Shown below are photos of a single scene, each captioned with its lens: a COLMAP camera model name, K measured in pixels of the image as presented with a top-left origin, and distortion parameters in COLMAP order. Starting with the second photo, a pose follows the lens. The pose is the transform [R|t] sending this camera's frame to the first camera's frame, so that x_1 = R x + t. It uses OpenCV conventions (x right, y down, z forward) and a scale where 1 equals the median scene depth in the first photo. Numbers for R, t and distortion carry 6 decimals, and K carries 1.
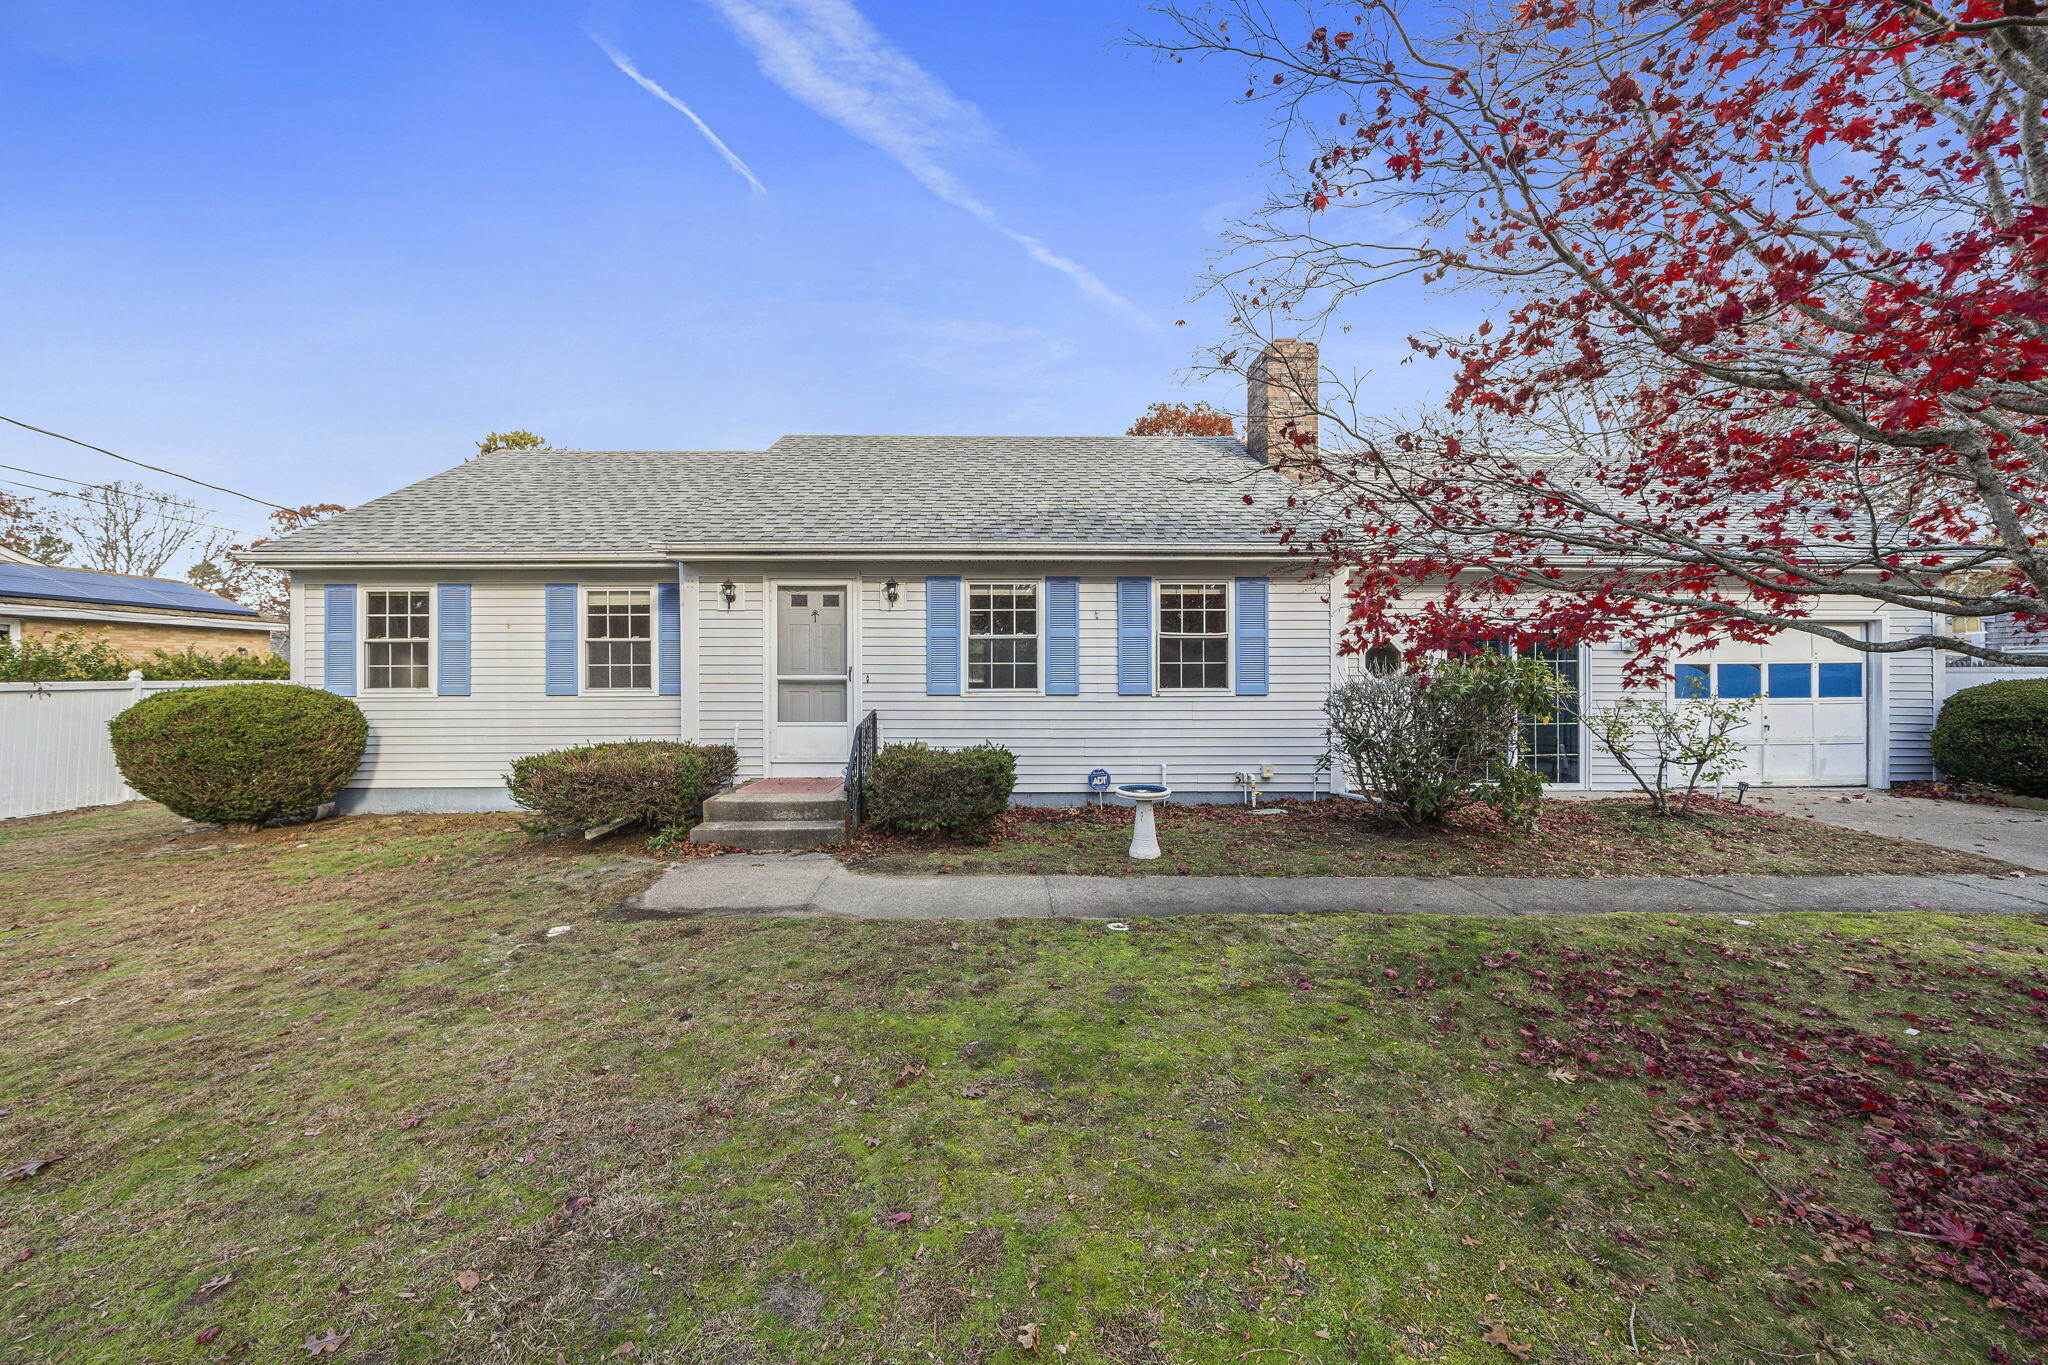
lens RADIAL K [[699.4, 0, 1024.6], [0, 699.4, 701.3], [0, 0, 1]] dist [-0.003308, -0.000197]
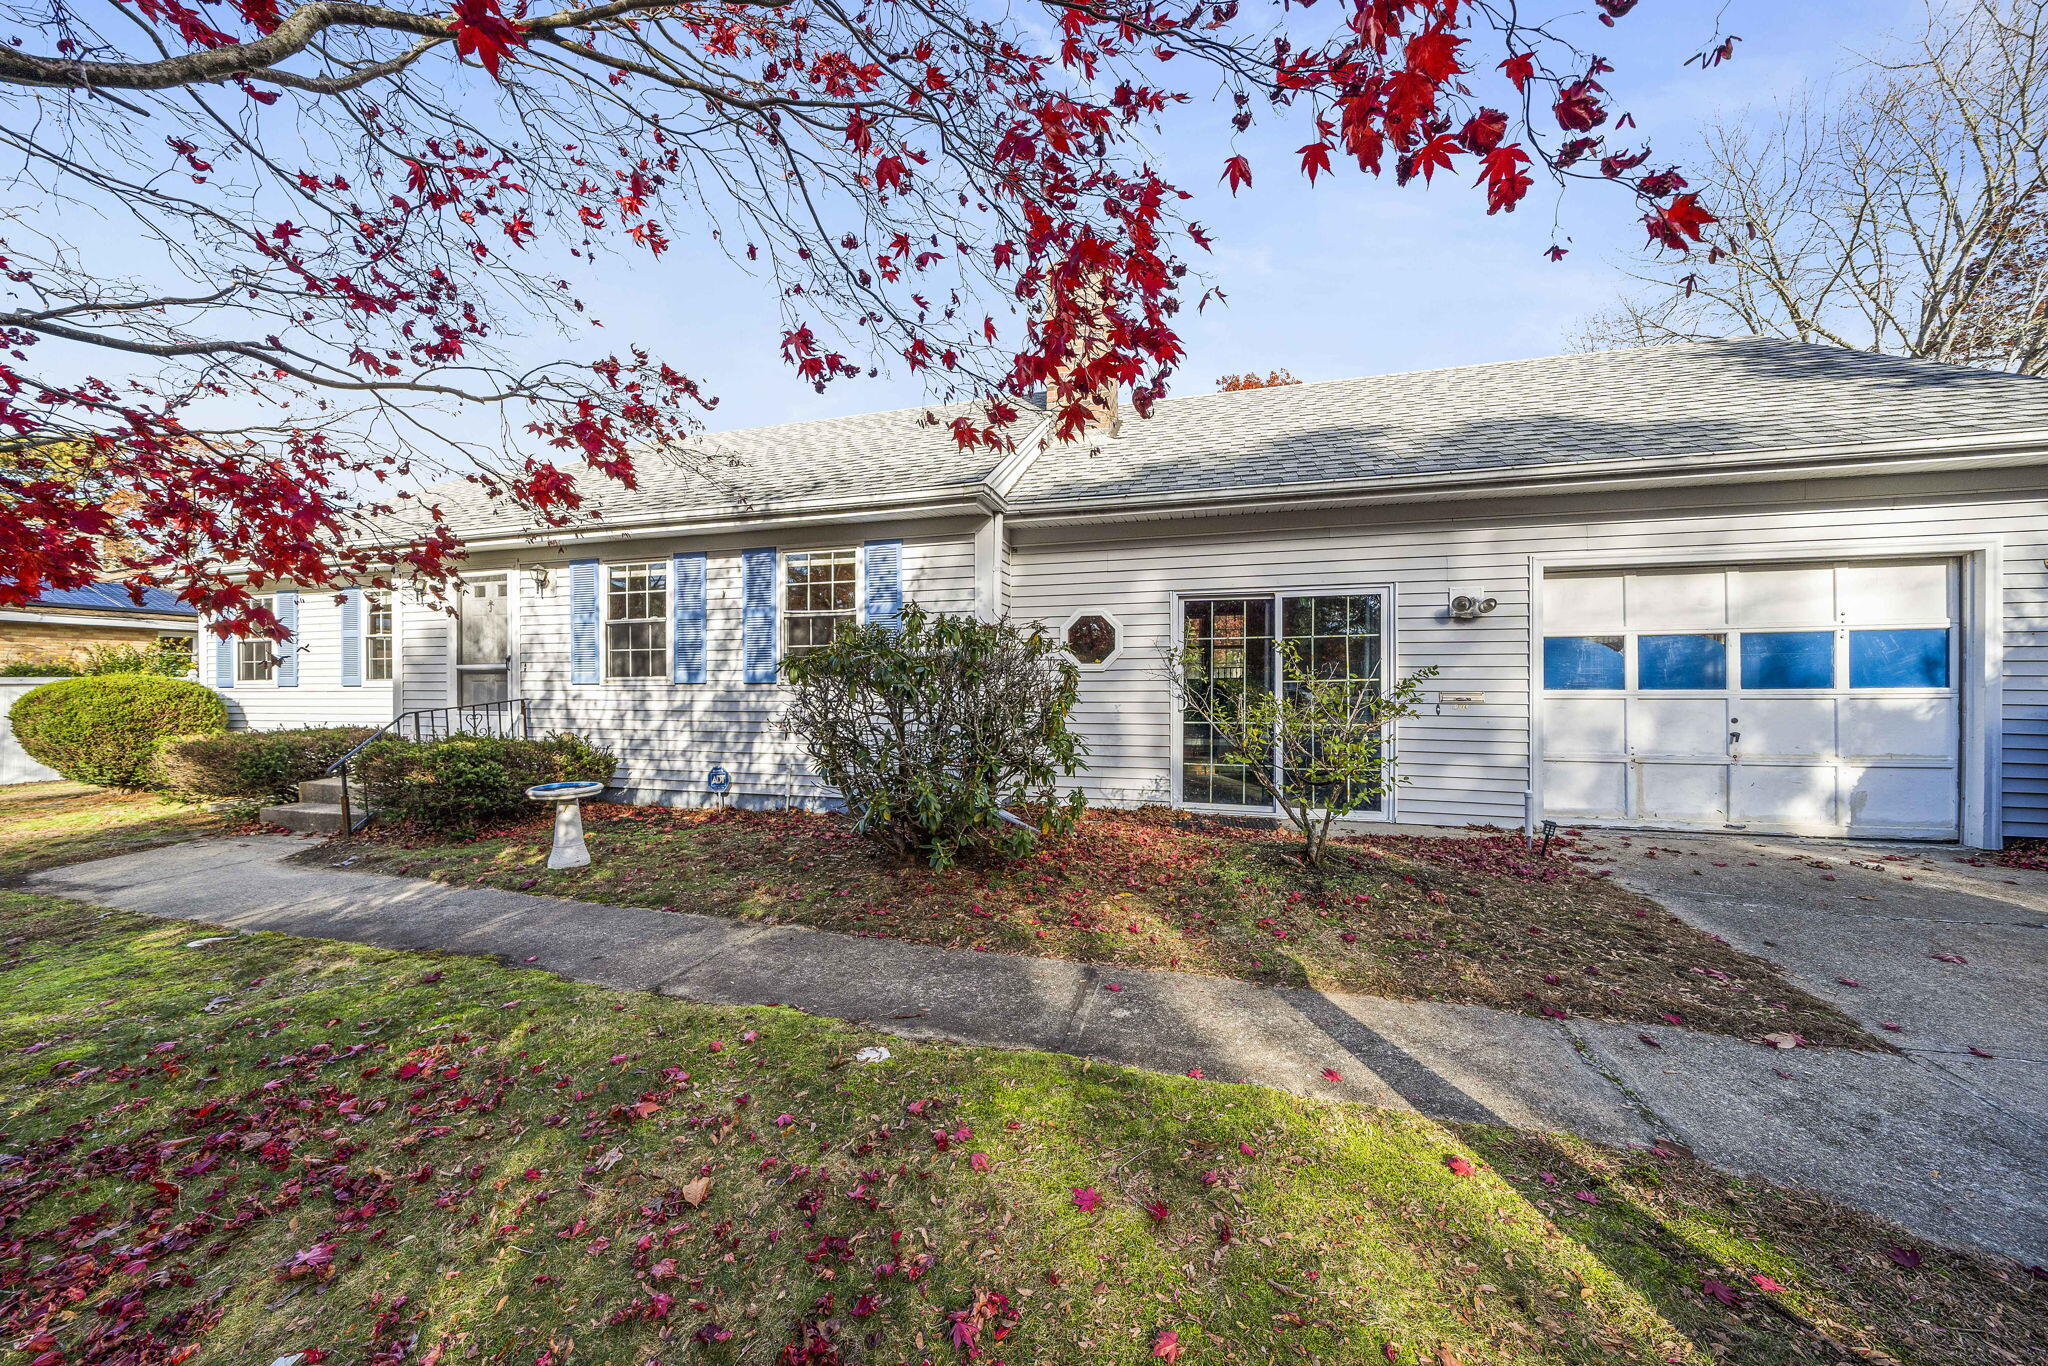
lens RADIAL K [[912.9, 0, 918.0], [0, 912.9, 700.7], [0, 0, 1]] dist [-0.003191, -0.000245]
pose [[0.932143, 0.007206, -0.362018, 0.778137], [-0.001236, 0.999859, 0.016720, -0.007050], [0.362088, -0.015138, 0.932021, 0.003543]]
